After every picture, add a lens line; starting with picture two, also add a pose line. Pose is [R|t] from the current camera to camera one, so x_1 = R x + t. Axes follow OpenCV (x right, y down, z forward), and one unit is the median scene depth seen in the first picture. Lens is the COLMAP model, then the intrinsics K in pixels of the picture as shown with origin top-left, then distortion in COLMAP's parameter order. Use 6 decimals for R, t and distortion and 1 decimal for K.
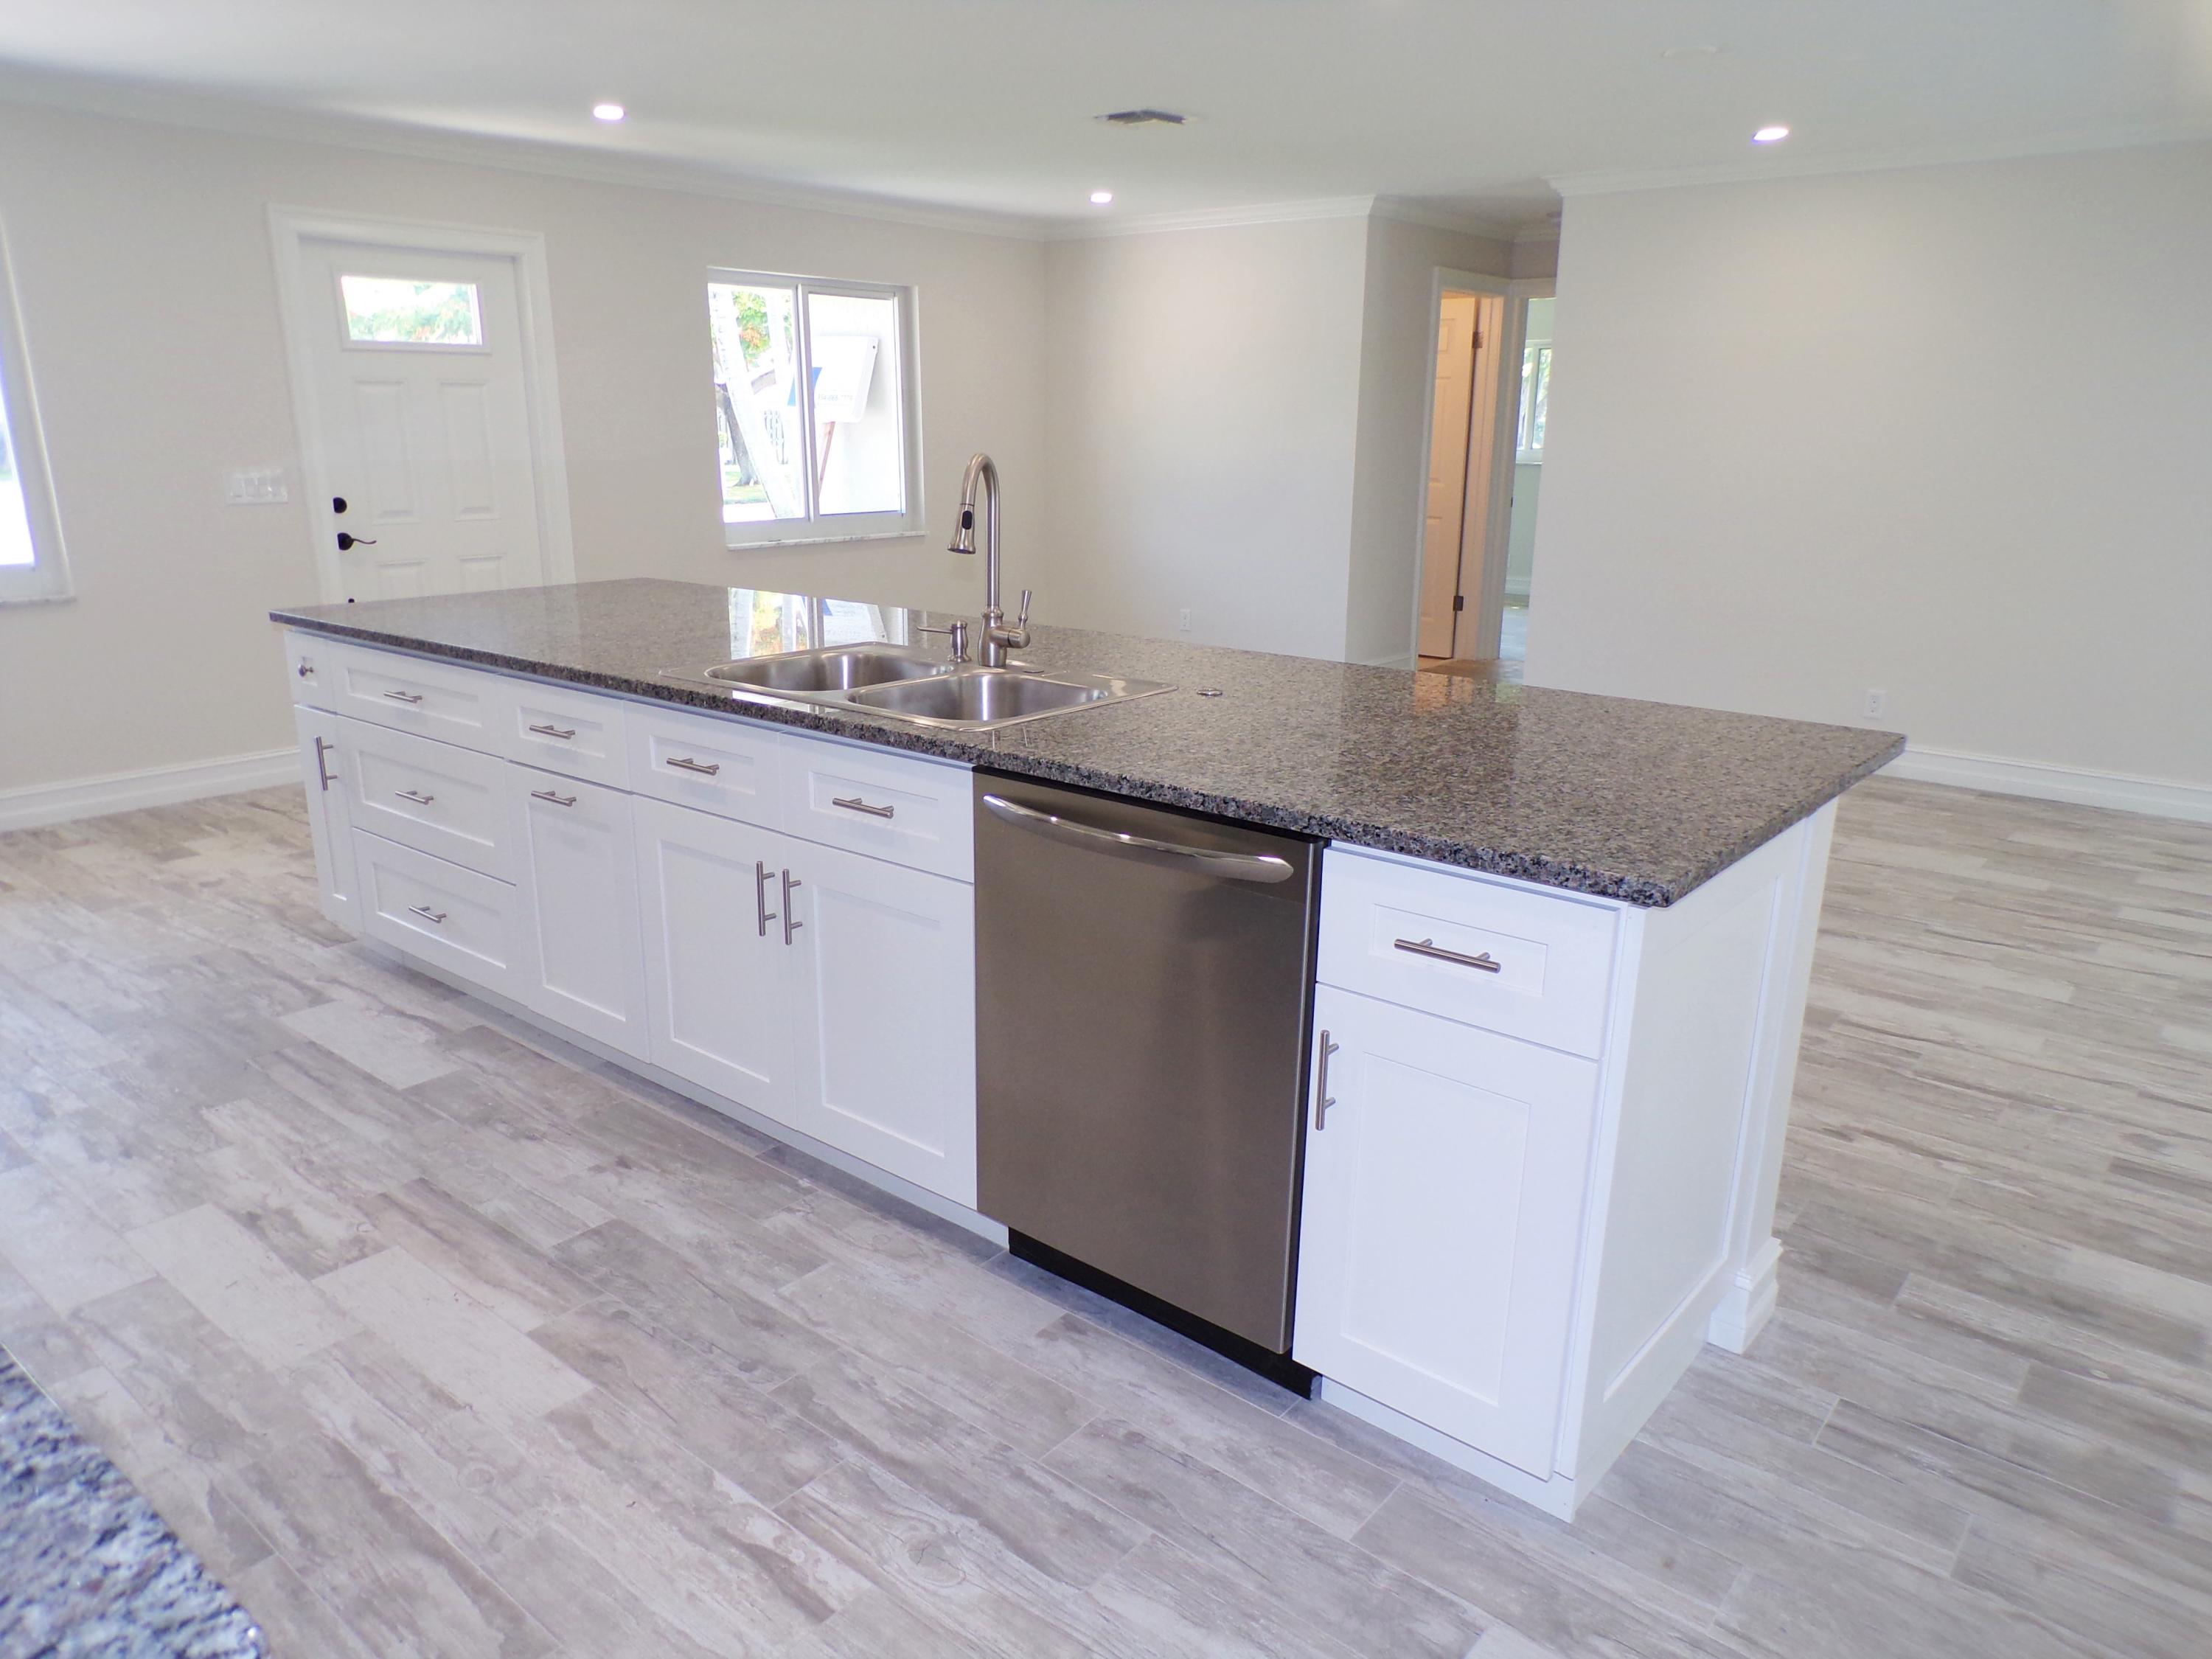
lens RADIAL K [[1500.7, 0, 1080.5], [0, 1500.7, 835.8], [0, 0, 1]] dist [0.005503, 0.000309]
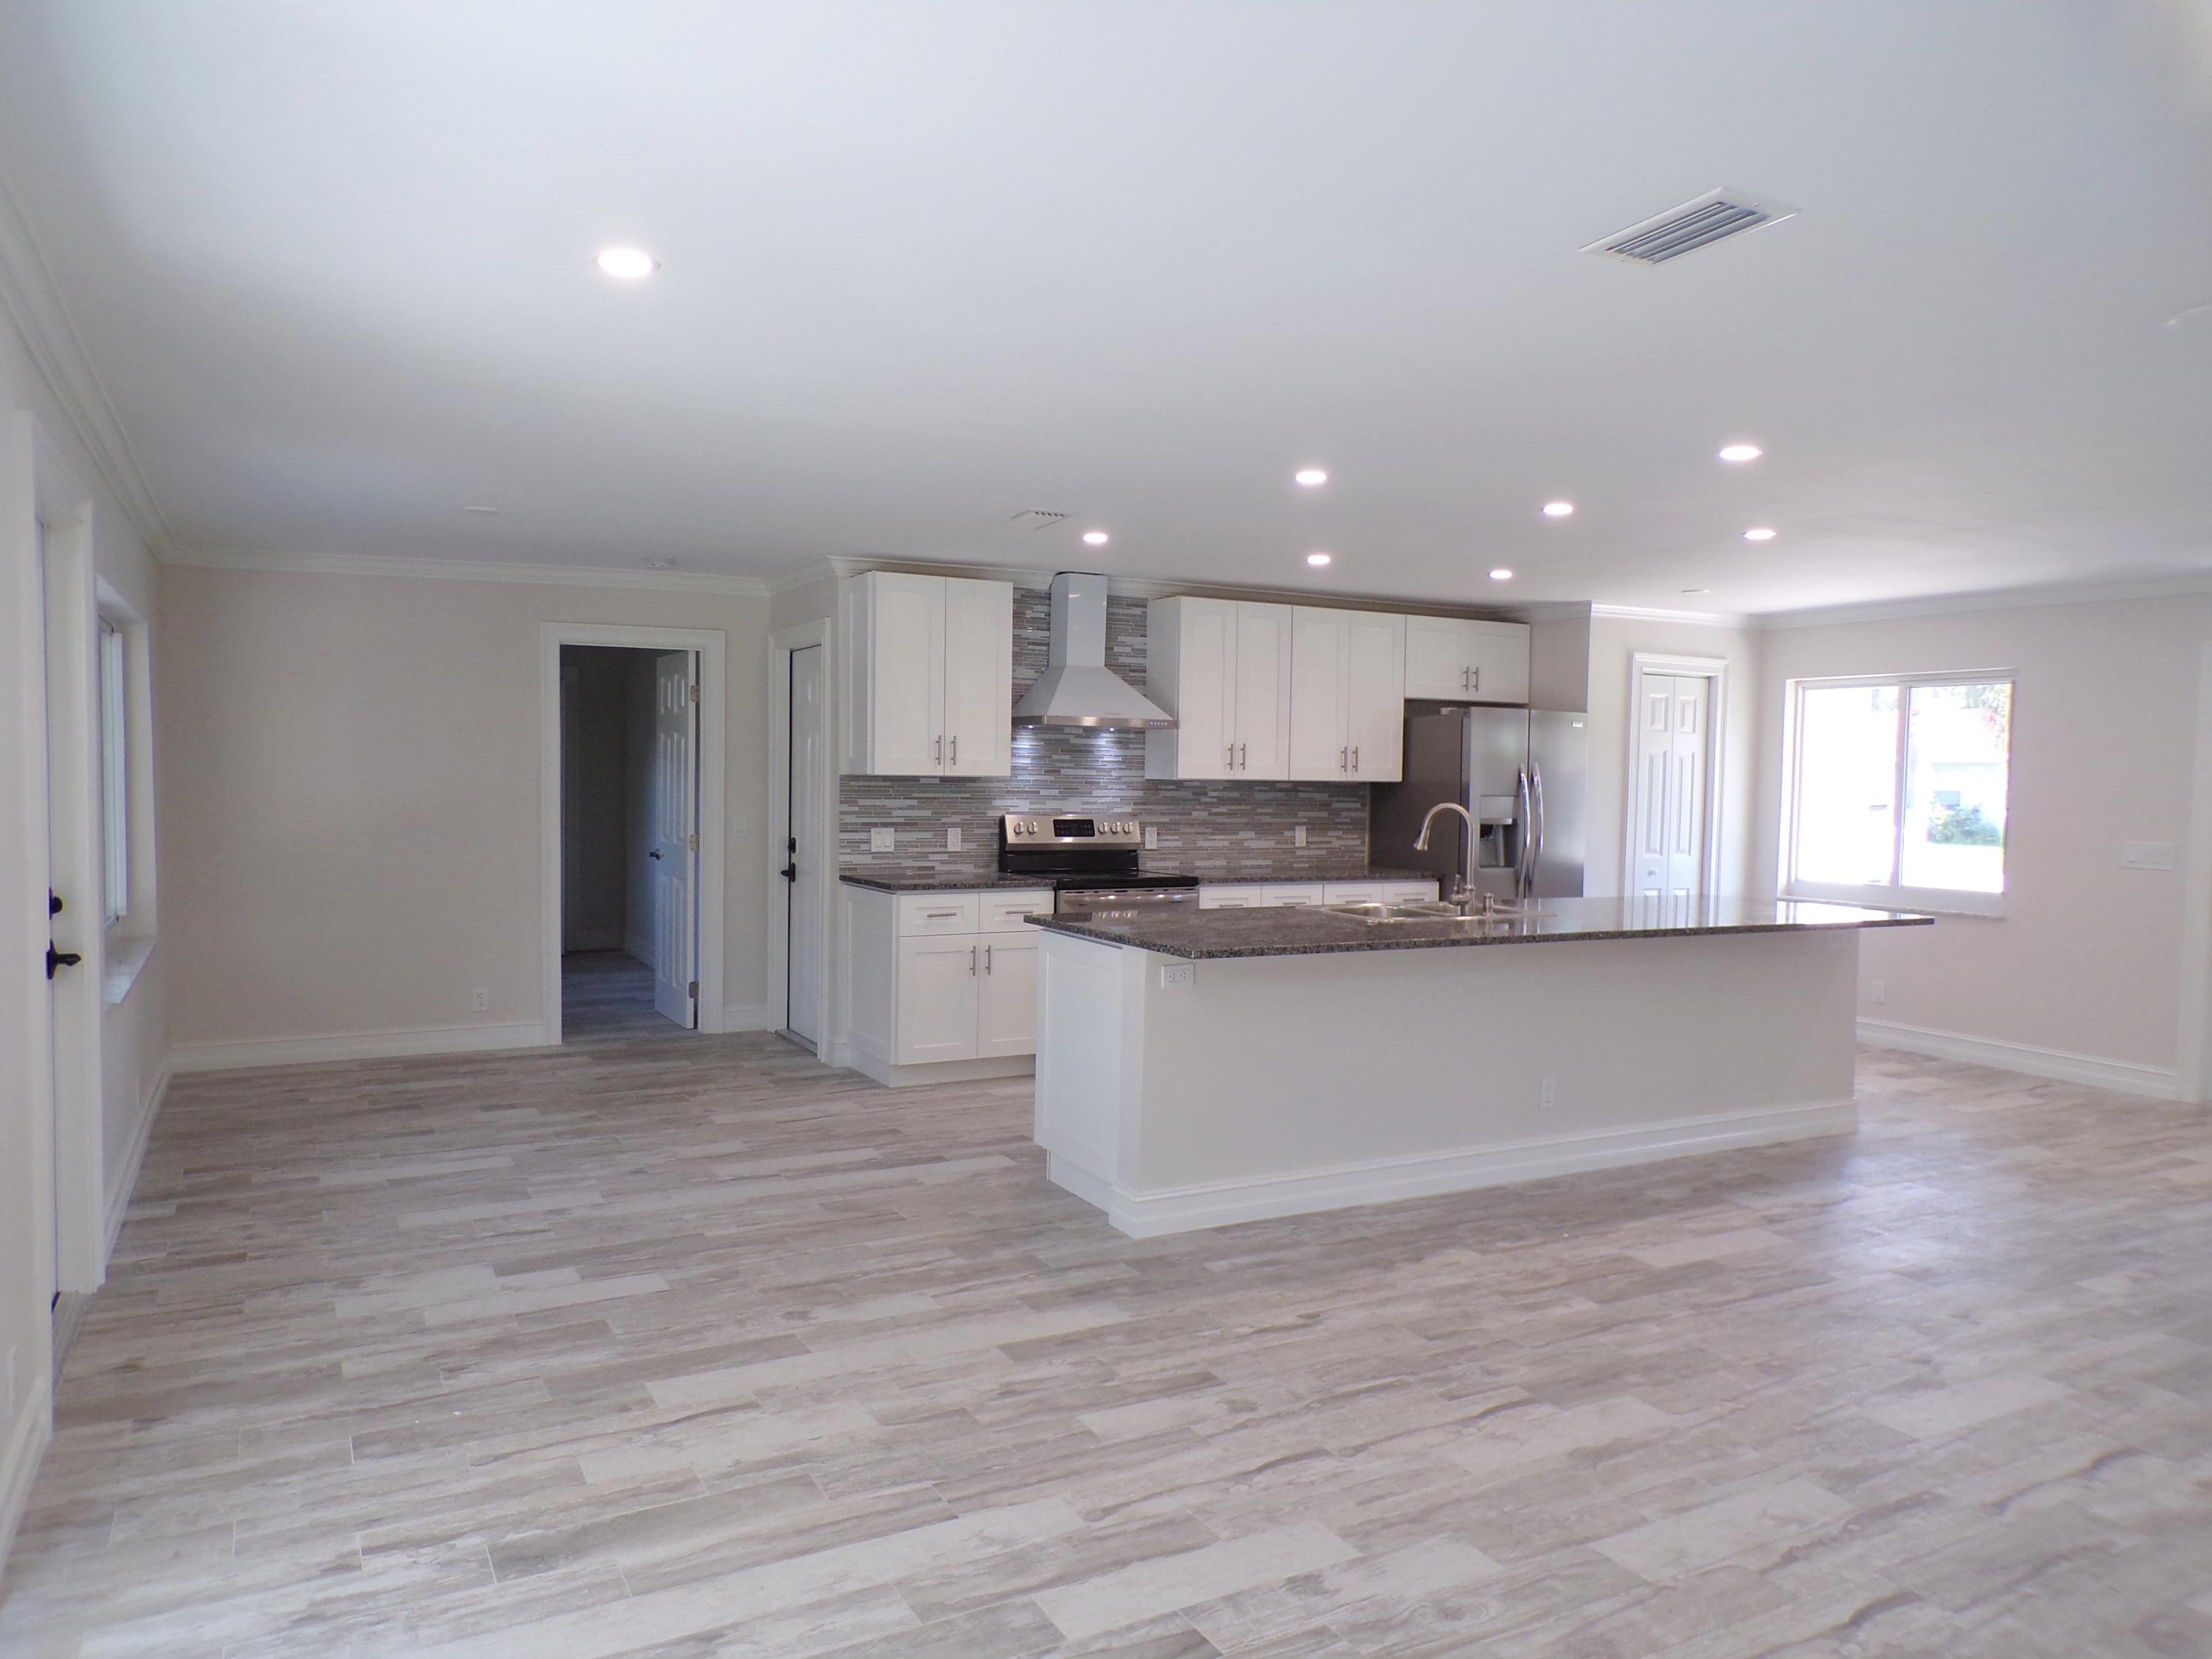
lens RADIAL K [[1500.7, 0, 1092.1], [0, 1500.7, 853.0], [0, 0, 1]] dist [0.005503, 0.000309]
pose [[-0.361948, 0.035270, -0.931531, 1.845553], [-0.274787, 0.950846, 0.142771, -0.328390], [0.890778, 0.307648, -0.334465, 1.197125]]
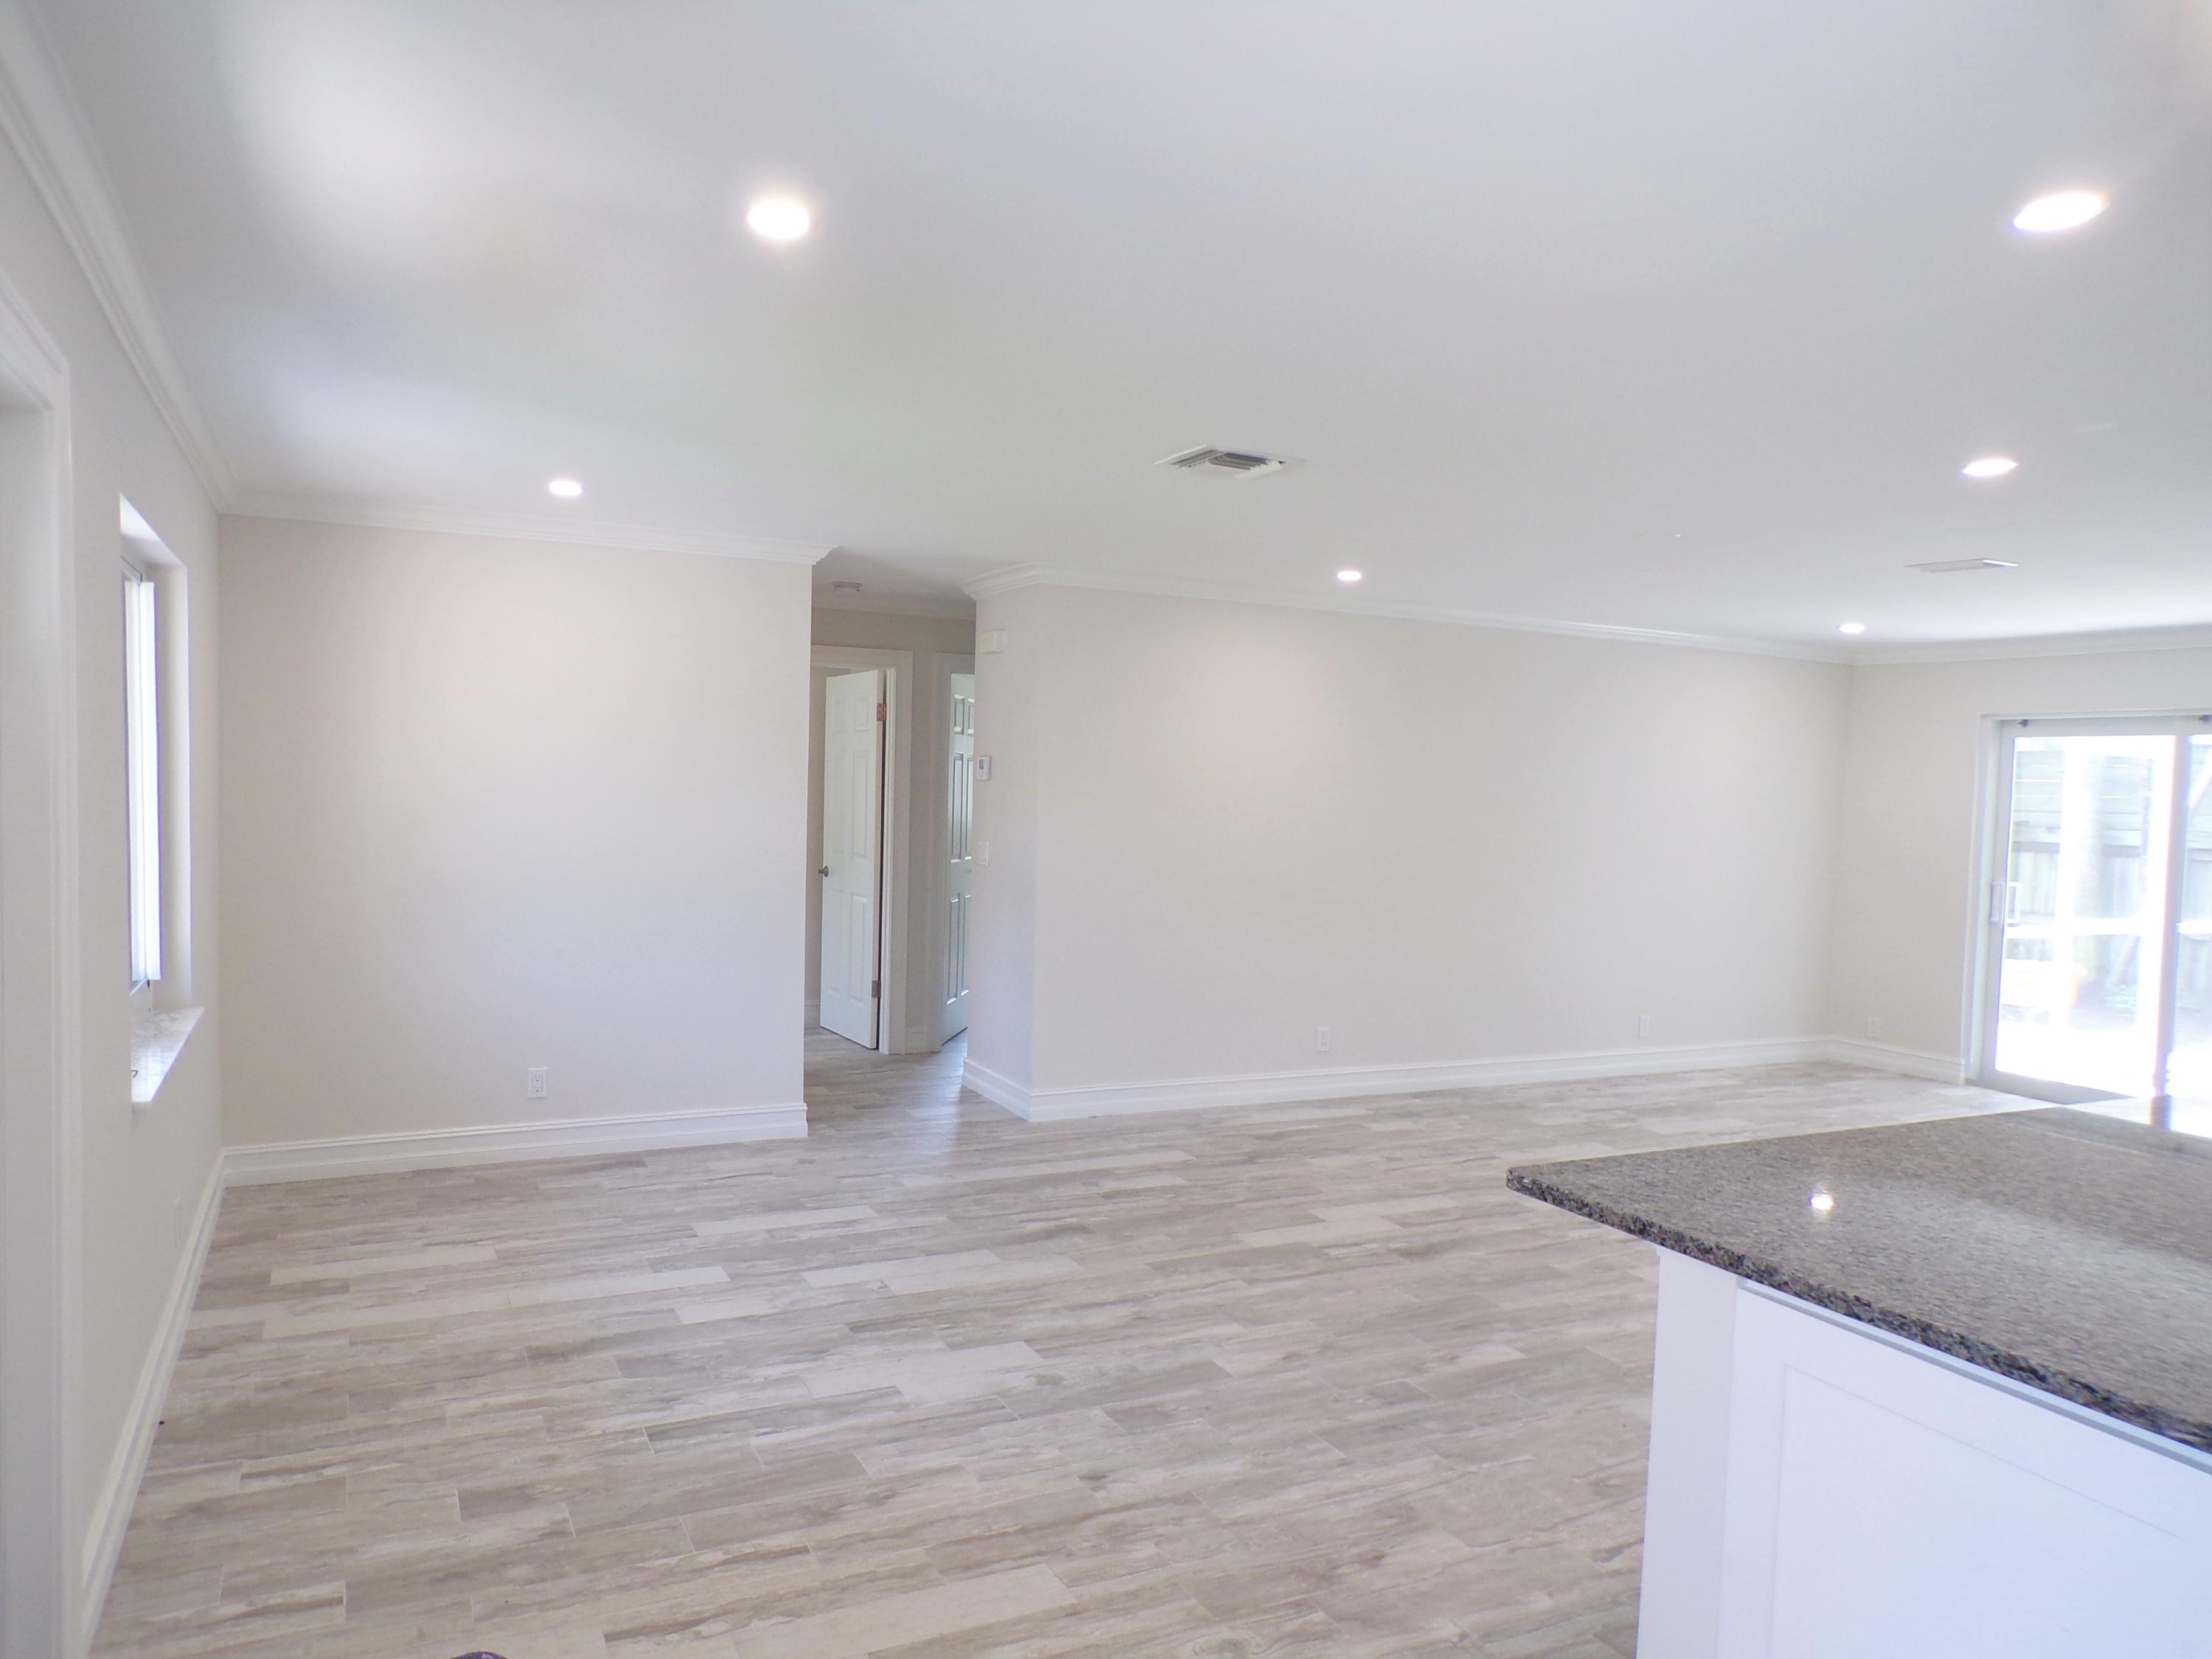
lens RADIAL K [[1500.7, 0, 1092.1], [0, 1500.7, 836.4], [0, 0, 1]] dist [0.005503, 0.000309]
pose [[0.403569, -0.035273, 0.914269, -1.287763], [0.218103, 0.974159, -0.058689, -0.447585], [-0.888574, 0.223090, 0.400834, 1.392783]]
